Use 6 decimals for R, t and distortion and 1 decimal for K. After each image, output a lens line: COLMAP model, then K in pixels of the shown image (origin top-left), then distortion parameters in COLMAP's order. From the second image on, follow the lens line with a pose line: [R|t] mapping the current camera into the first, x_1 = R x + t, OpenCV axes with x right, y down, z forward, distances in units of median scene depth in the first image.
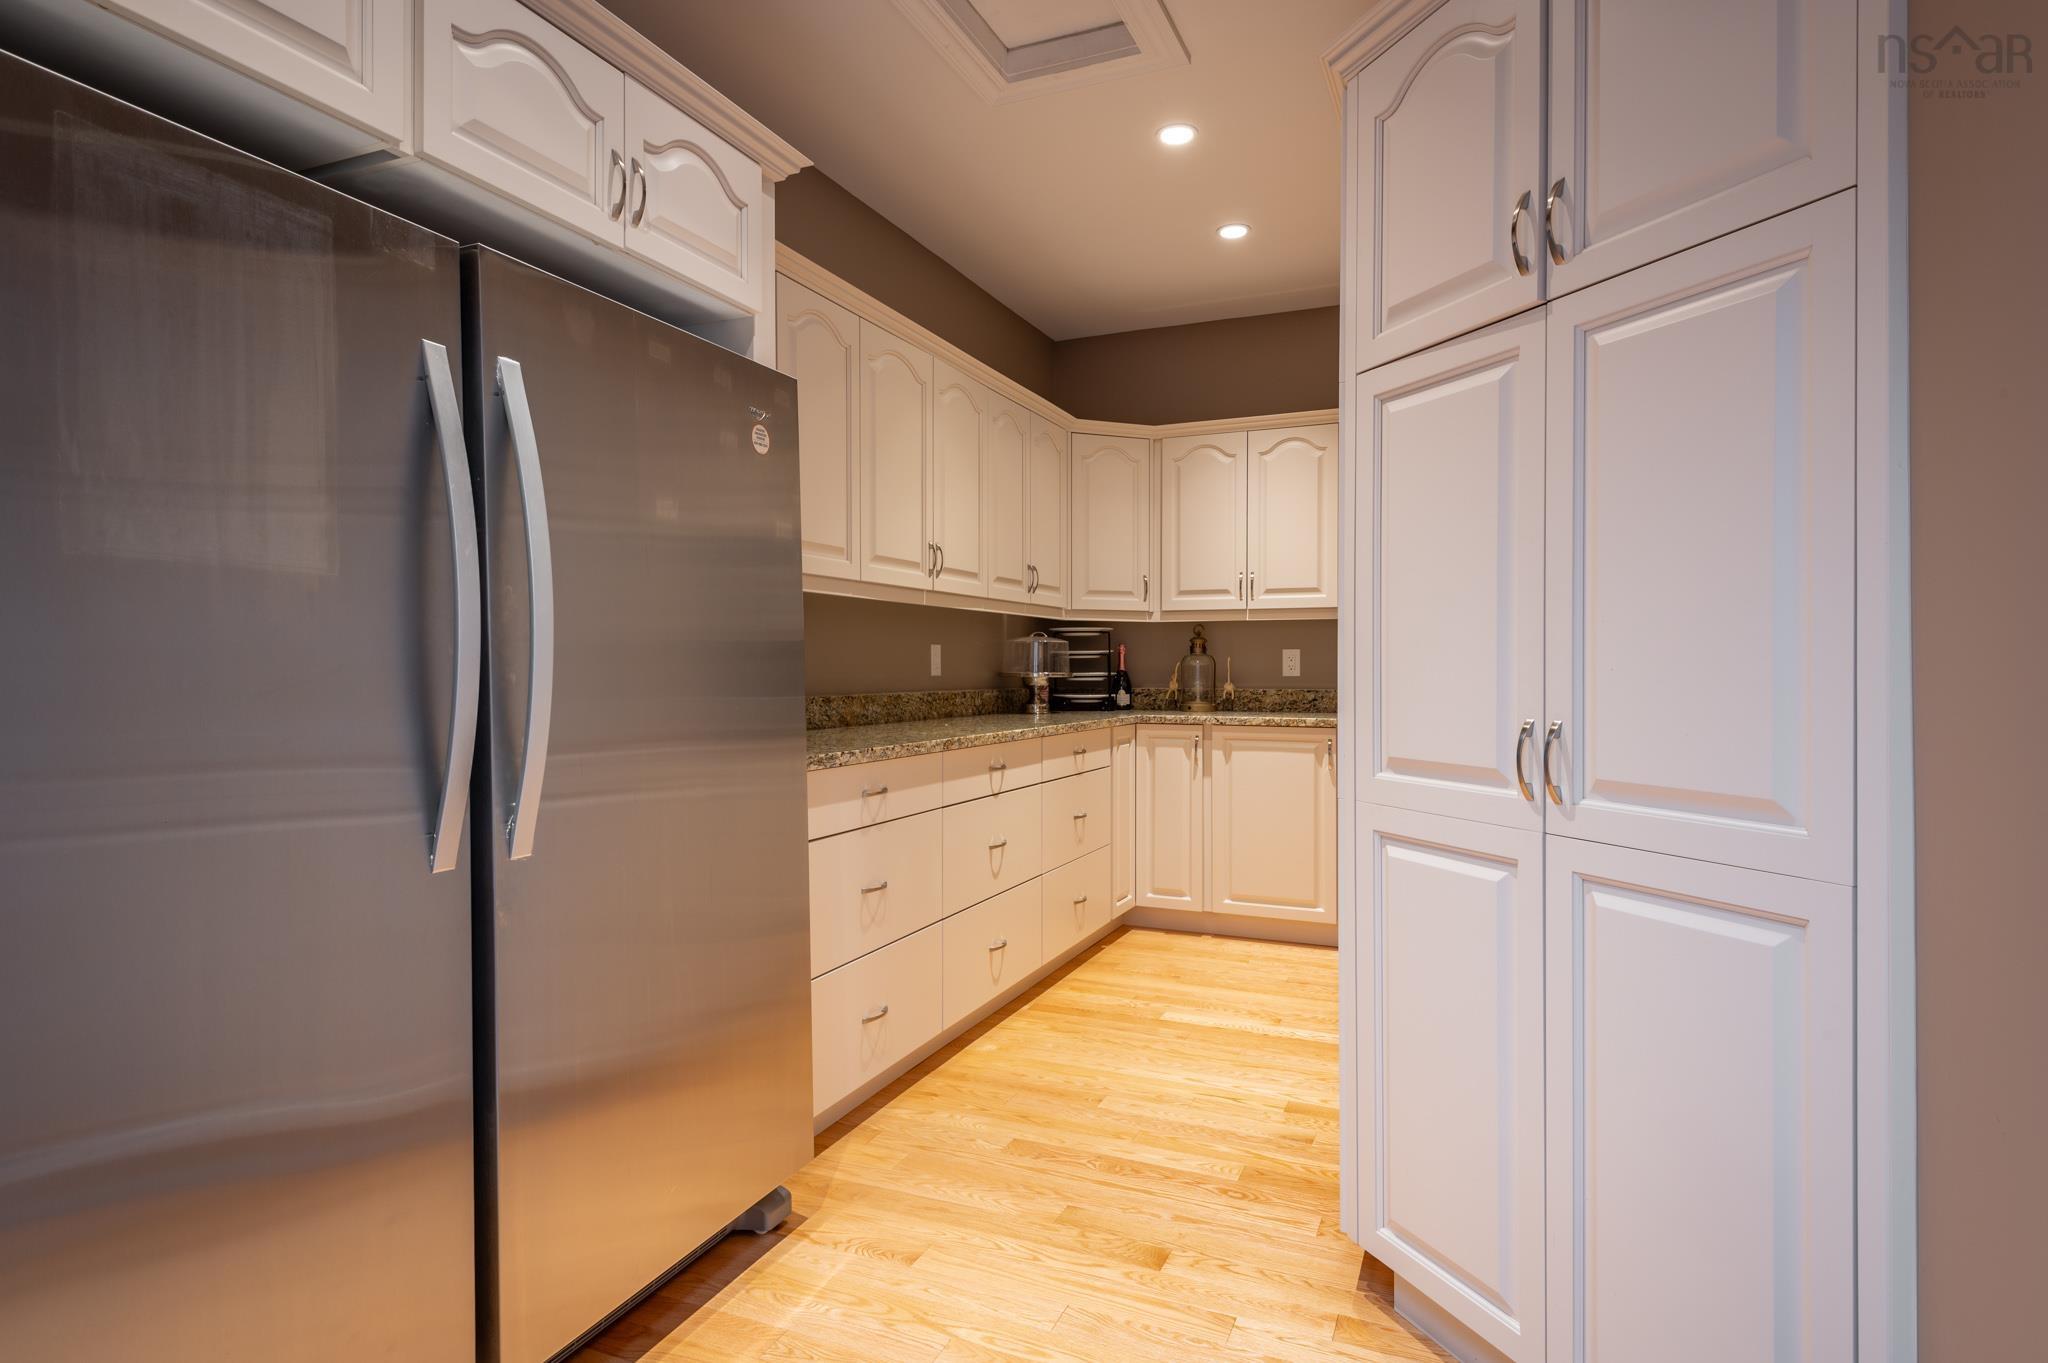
lens RADIAL K [[1110.0, 0, 1022.1], [0, 1110.0, 677.1], [0, 0, 1]] dist [0.003799, 0.000333]
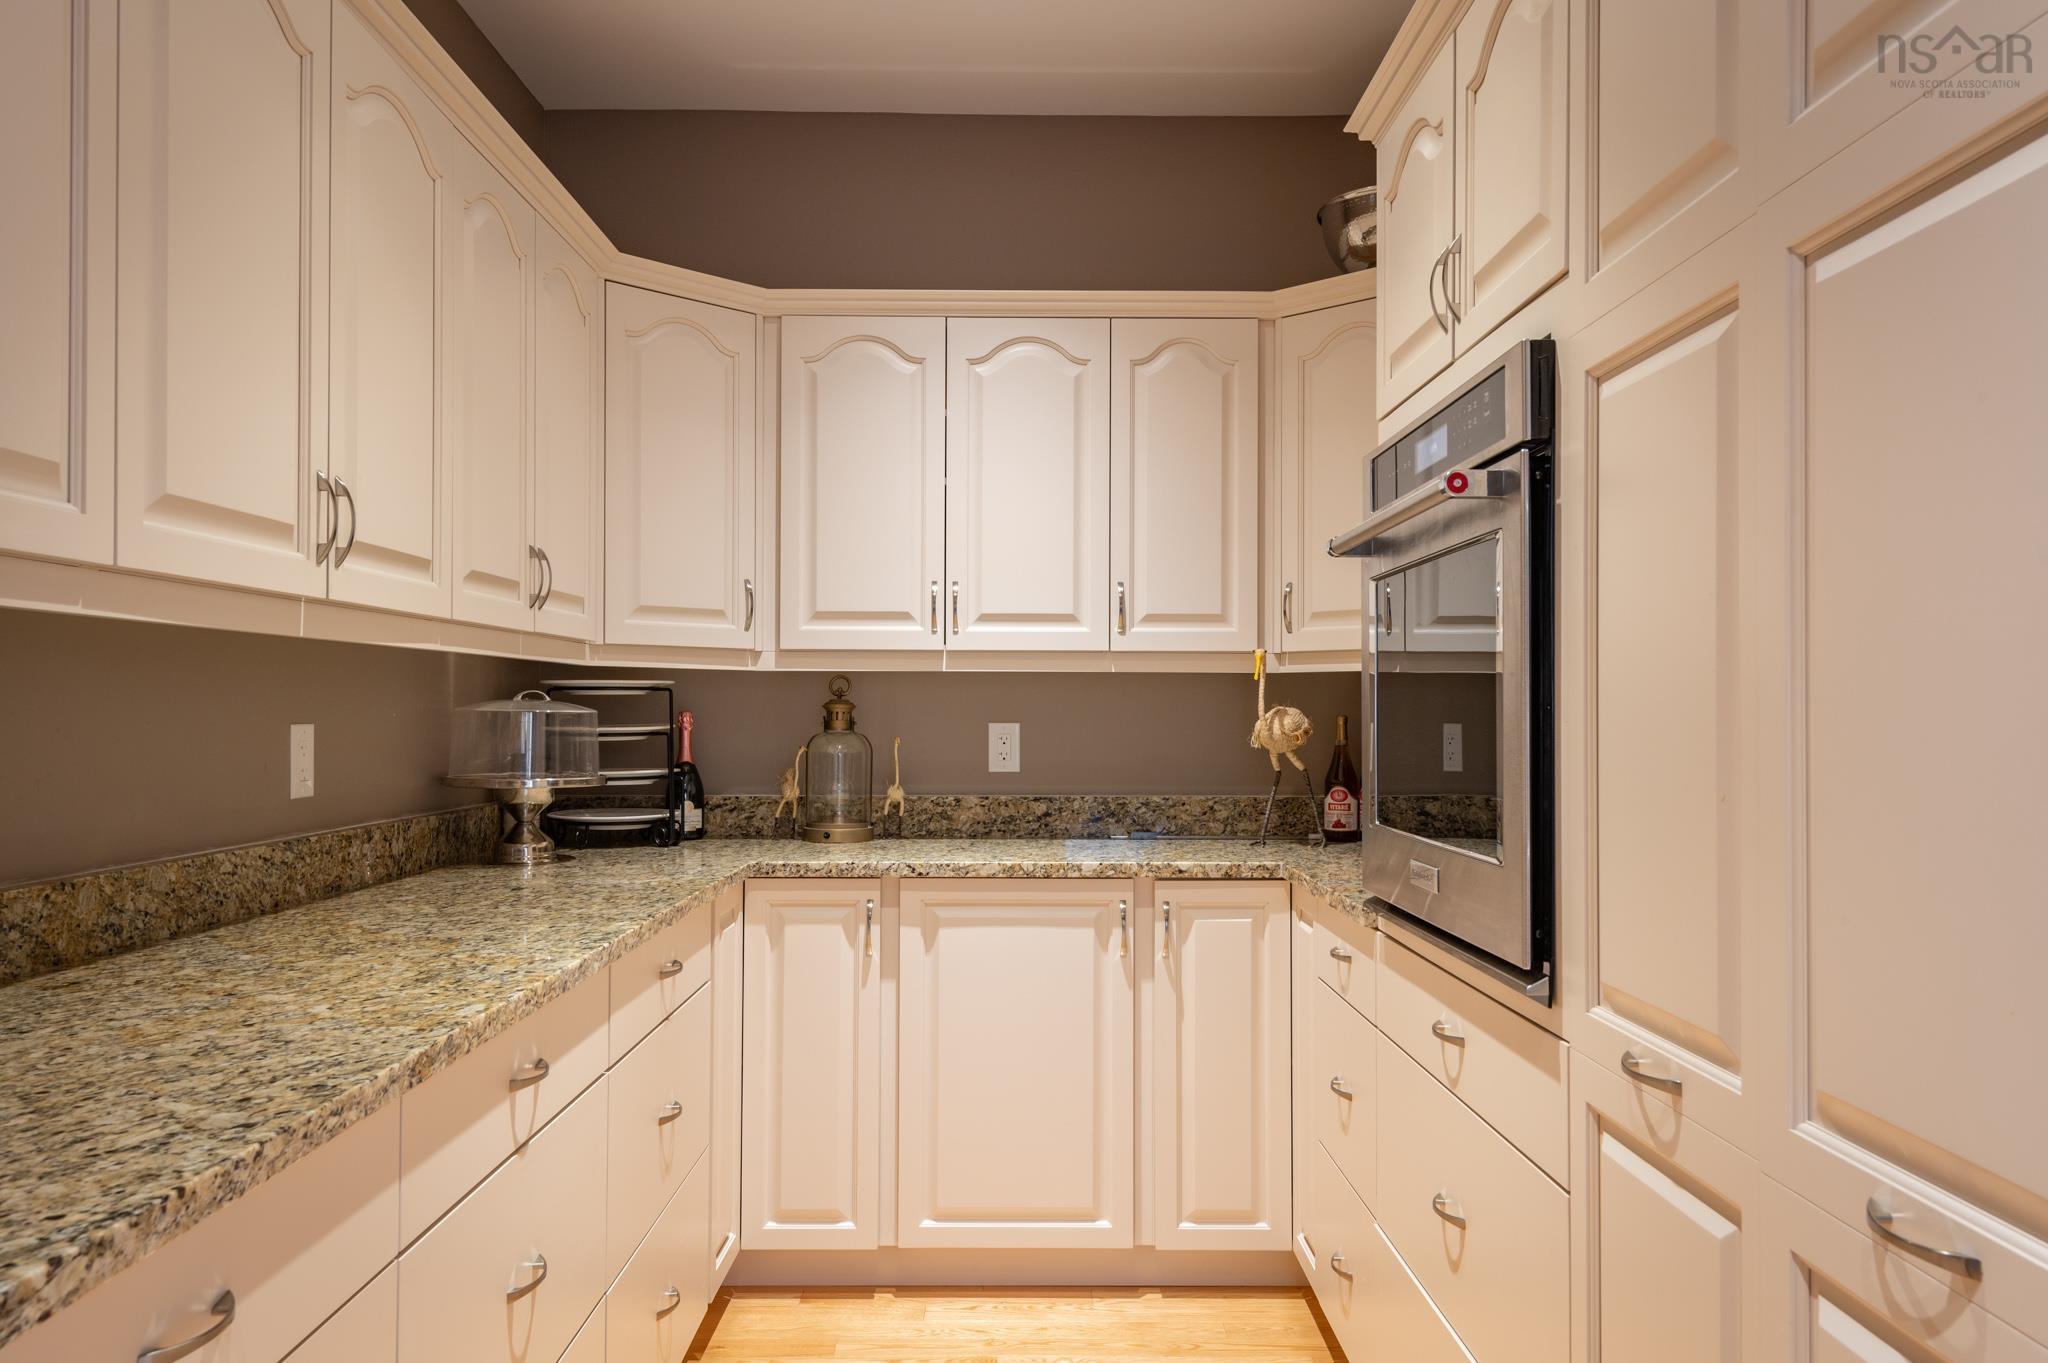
lens RADIAL K [[1502.7, 0, 1029.8], [0, 1502.7, 687.9], [0, 0, 1]] dist [0.020792, -0.010463]
pose [[0.911448, 0.007925, 0.411338, -0.056353], [0.000829, 0.999777, -0.021098, -0.028147], [-0.411414, 0.019571, 0.911239, 0.328530]]
